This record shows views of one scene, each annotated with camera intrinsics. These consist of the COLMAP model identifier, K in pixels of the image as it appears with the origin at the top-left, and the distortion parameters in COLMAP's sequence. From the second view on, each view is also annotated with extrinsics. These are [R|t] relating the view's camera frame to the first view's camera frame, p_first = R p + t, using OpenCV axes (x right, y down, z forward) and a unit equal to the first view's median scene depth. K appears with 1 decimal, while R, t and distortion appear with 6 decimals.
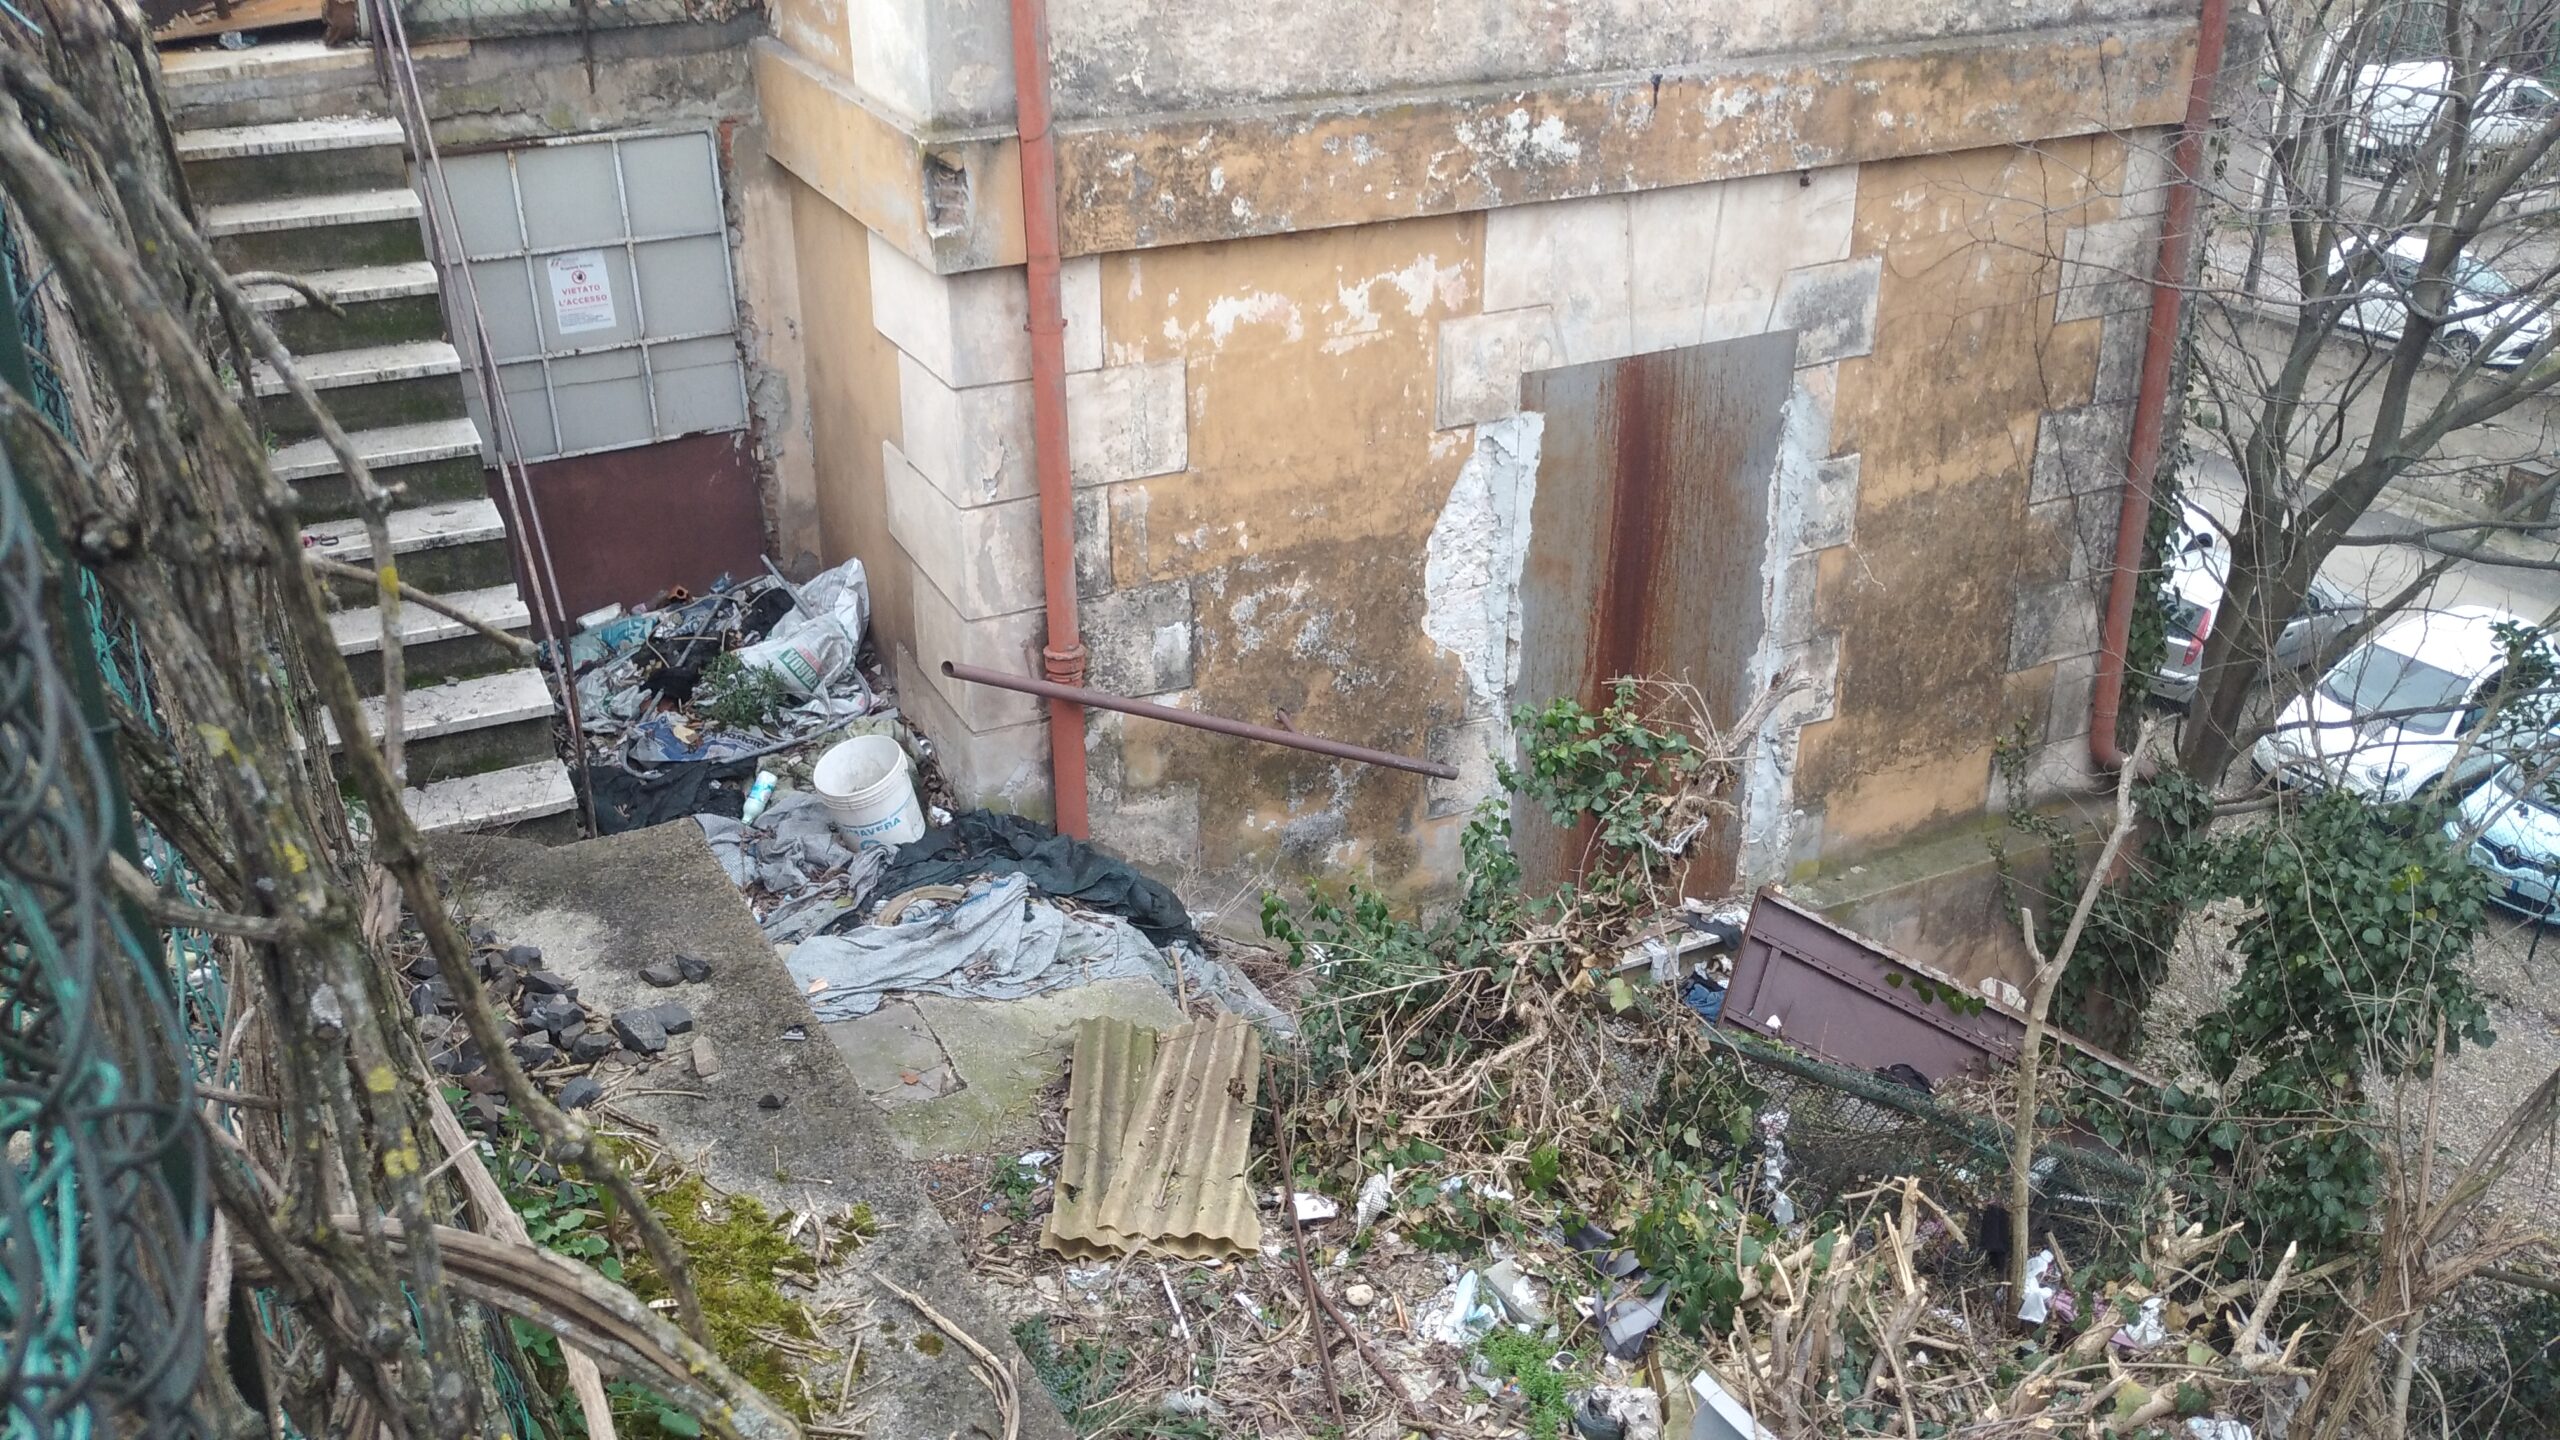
lens RADIAL K [[2082.8, 0, 1265.8], [0, 2082.8, 723.8], [0, 0, 1]] dist [0.082639, -0.121524]
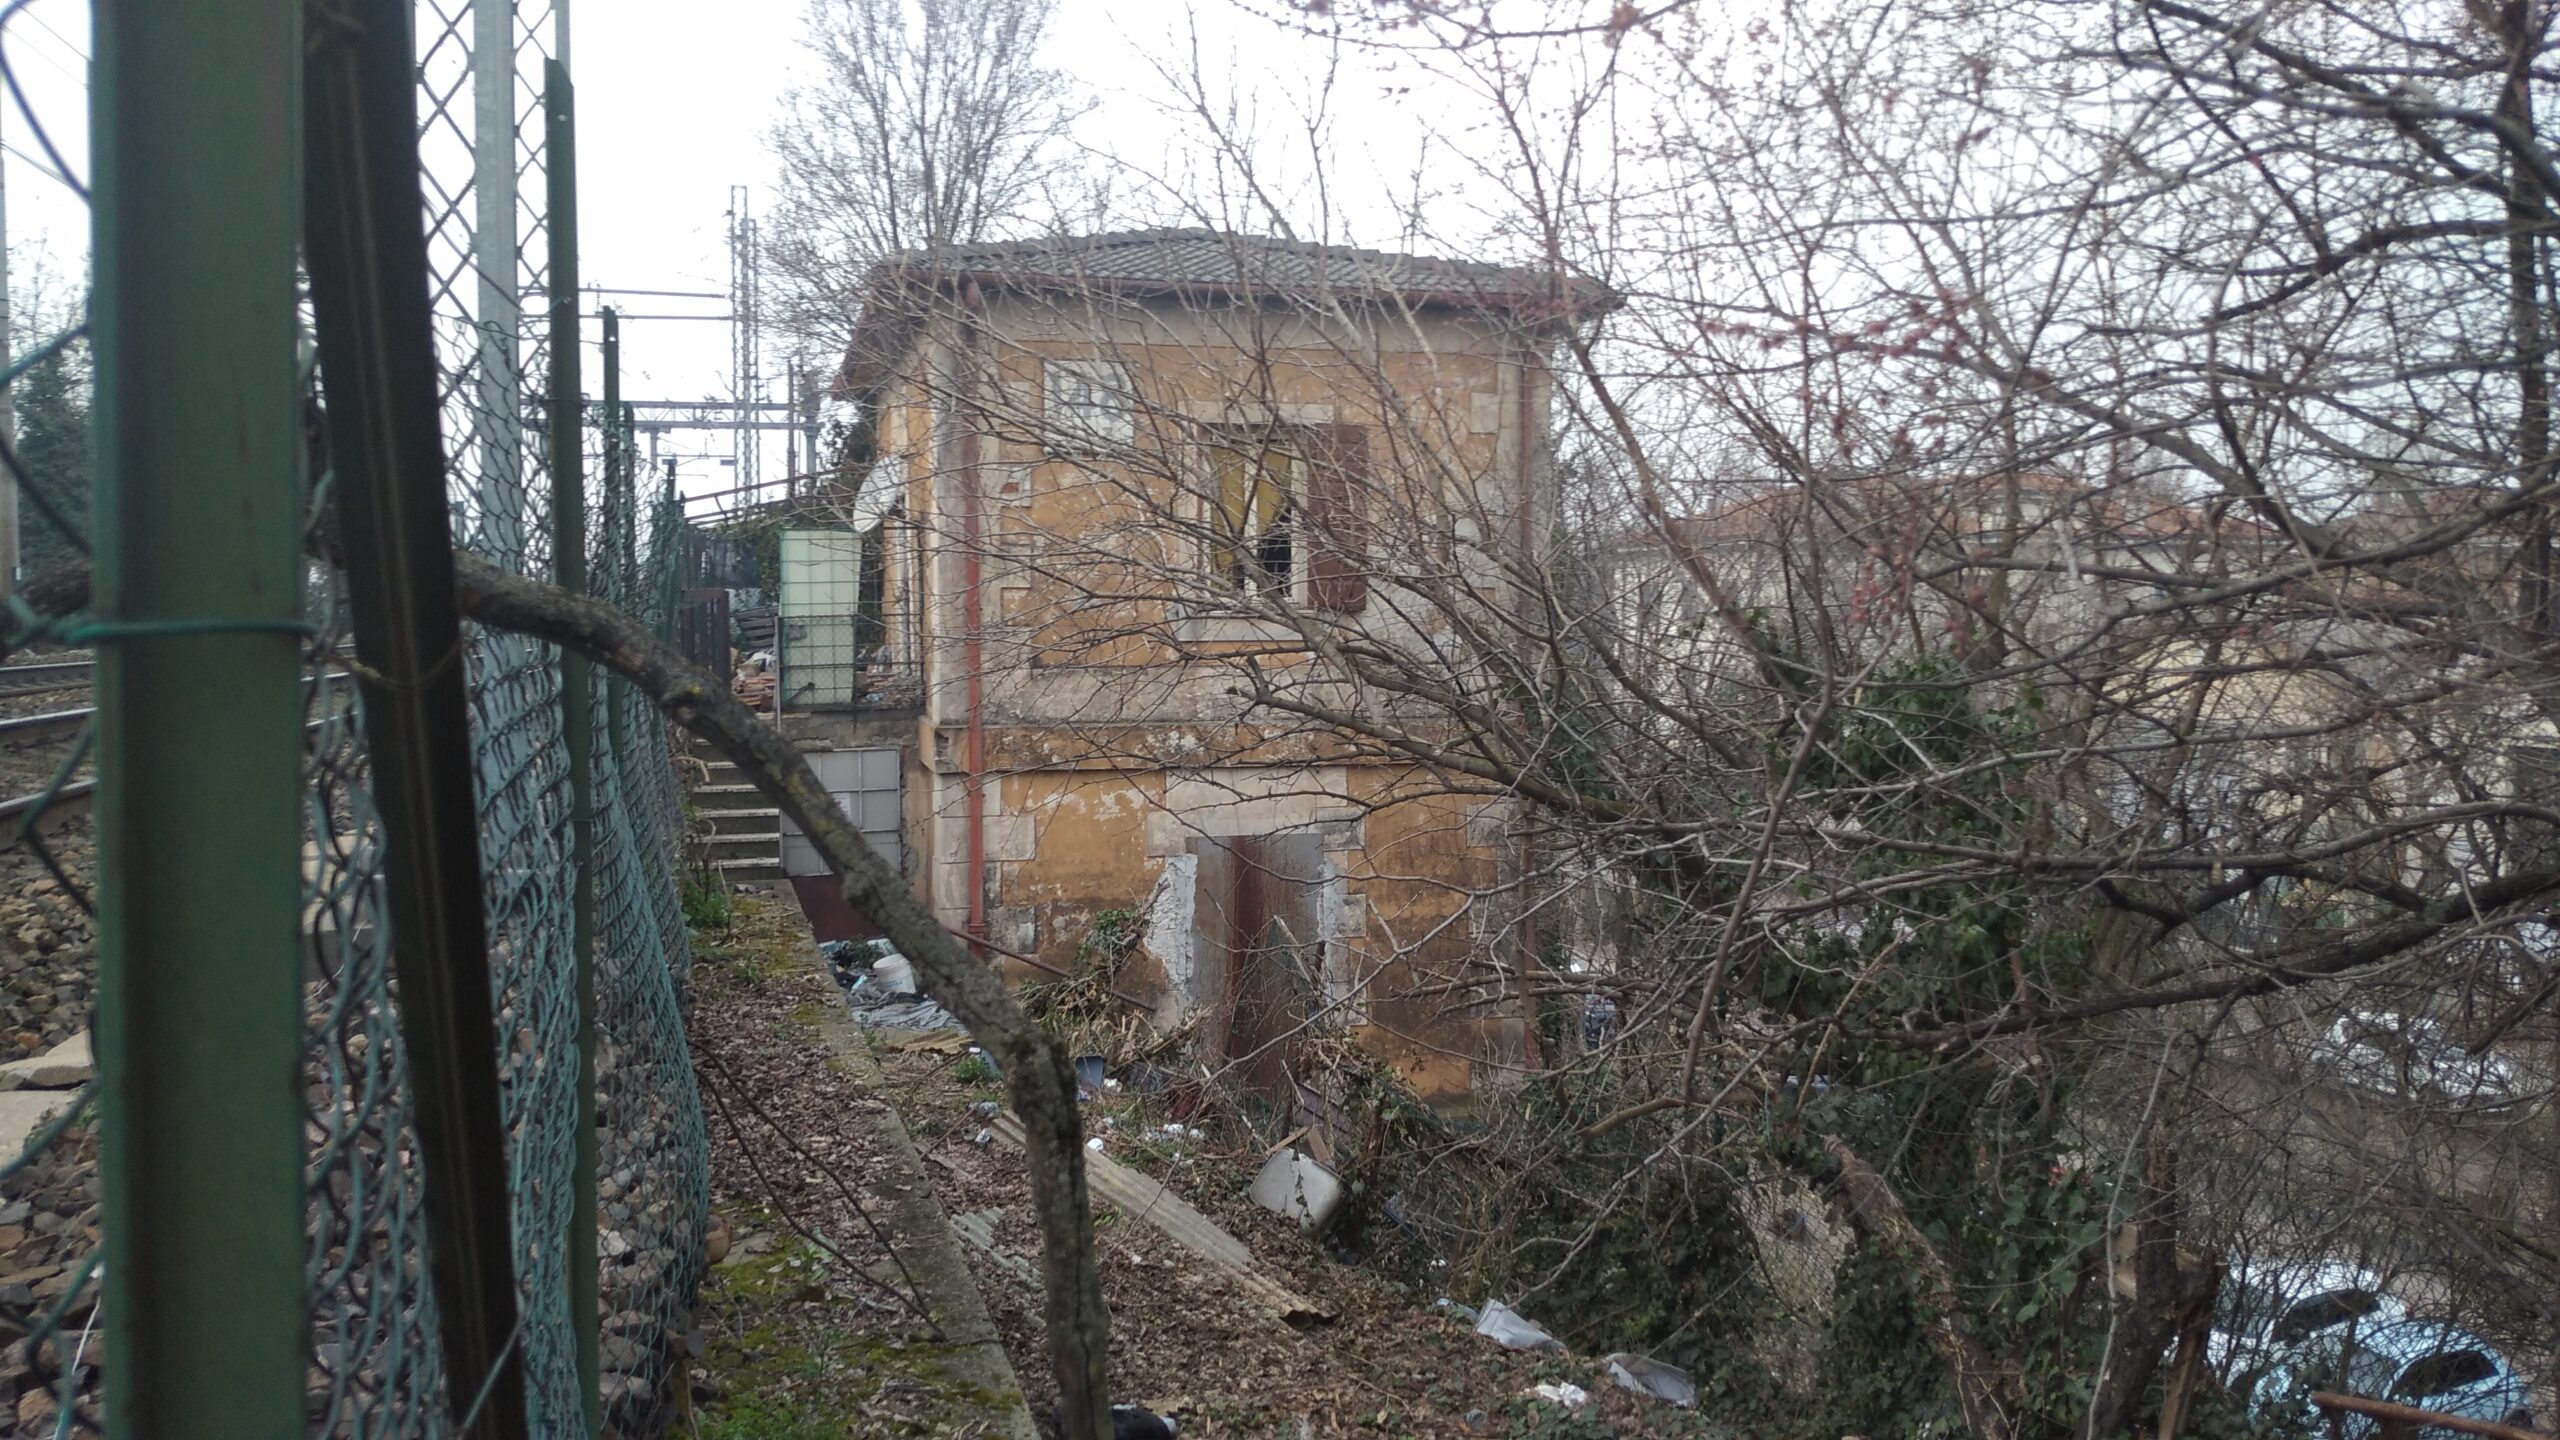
lens RADIAL K [[2082.8, 0, 1290.2], [0, 2082.8, 718.9], [0, 0, 1]] dist [0.082639, -0.121524]
pose [[0.977462, 0.007741, -0.210969, 0.741001], [-0.091963, 0.915140, -0.392506, 0.638690], [0.190028, 0.403061, 0.895227, -1.191149]]
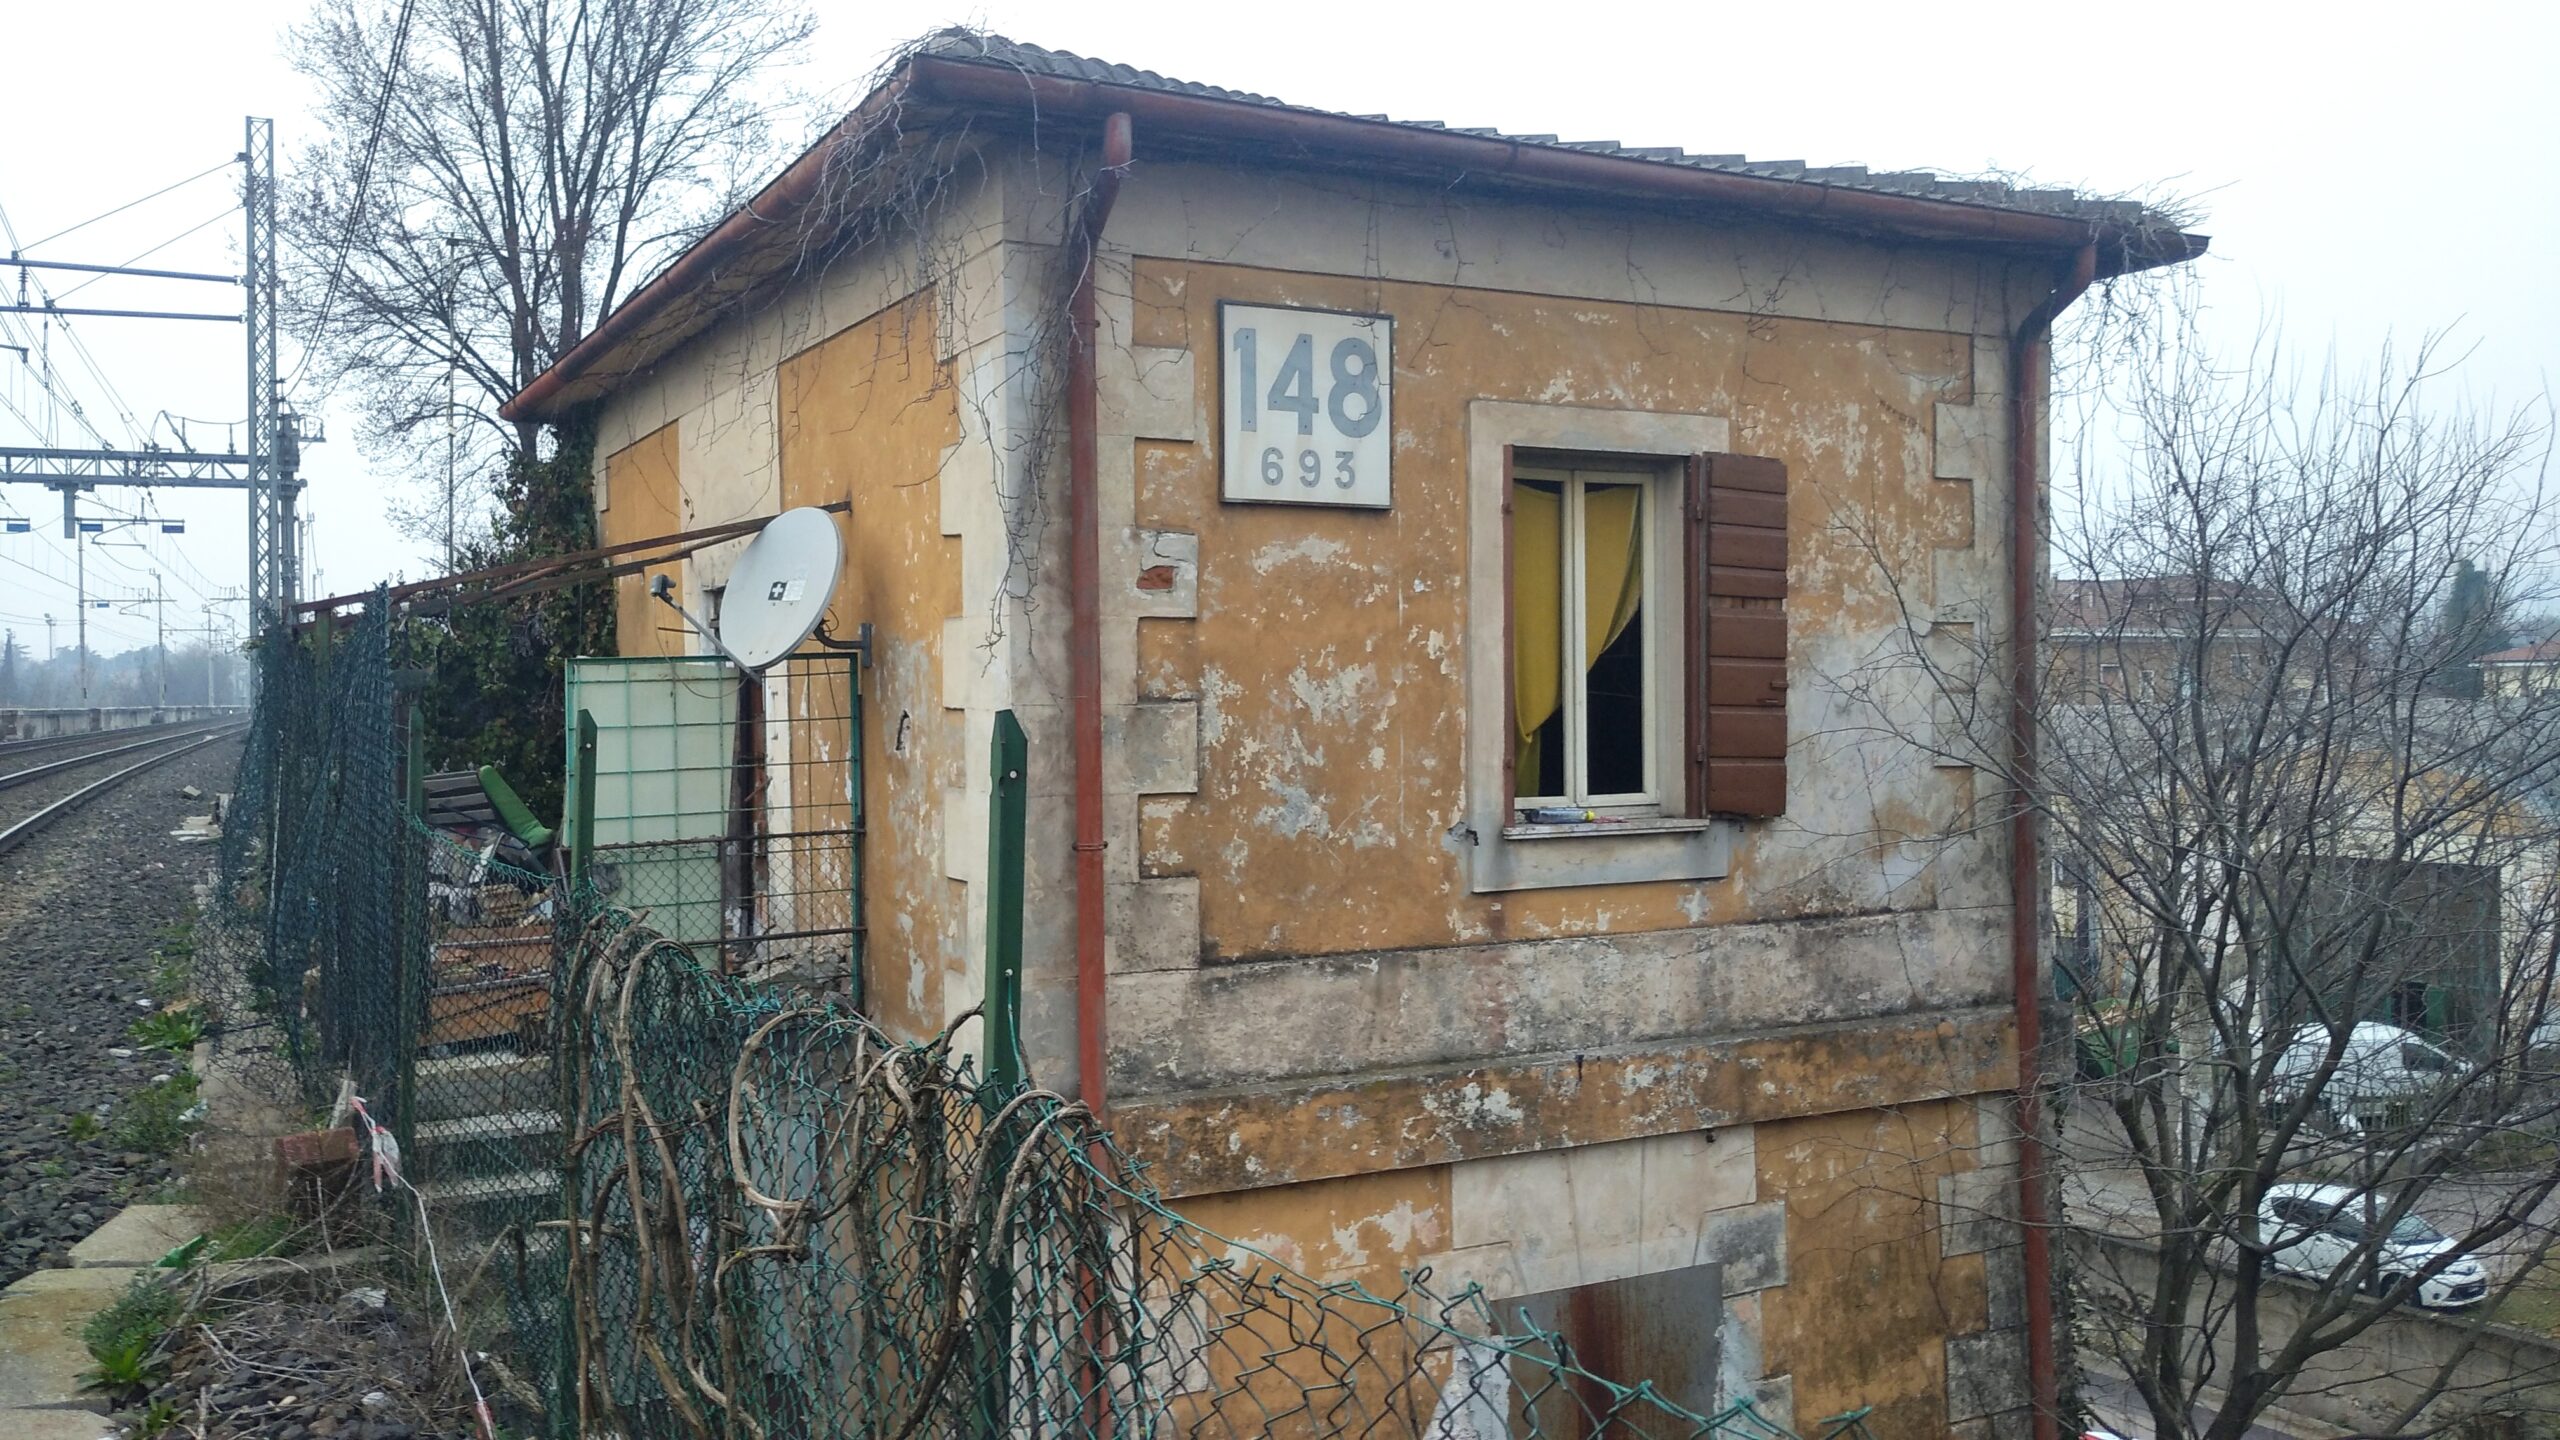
lens RADIAL K [[2082.8, 0, 1274.1], [0, 2082.8, 709.8], [0, 0, 1]] dist [0.082639, -0.121524]
pose [[0.999564, -0.009753, 0.027862, -0.027381], [0.021018, 0.897869, -0.439761, 0.048283], [-0.020727, 0.440155, 0.897683, -0.197120]]
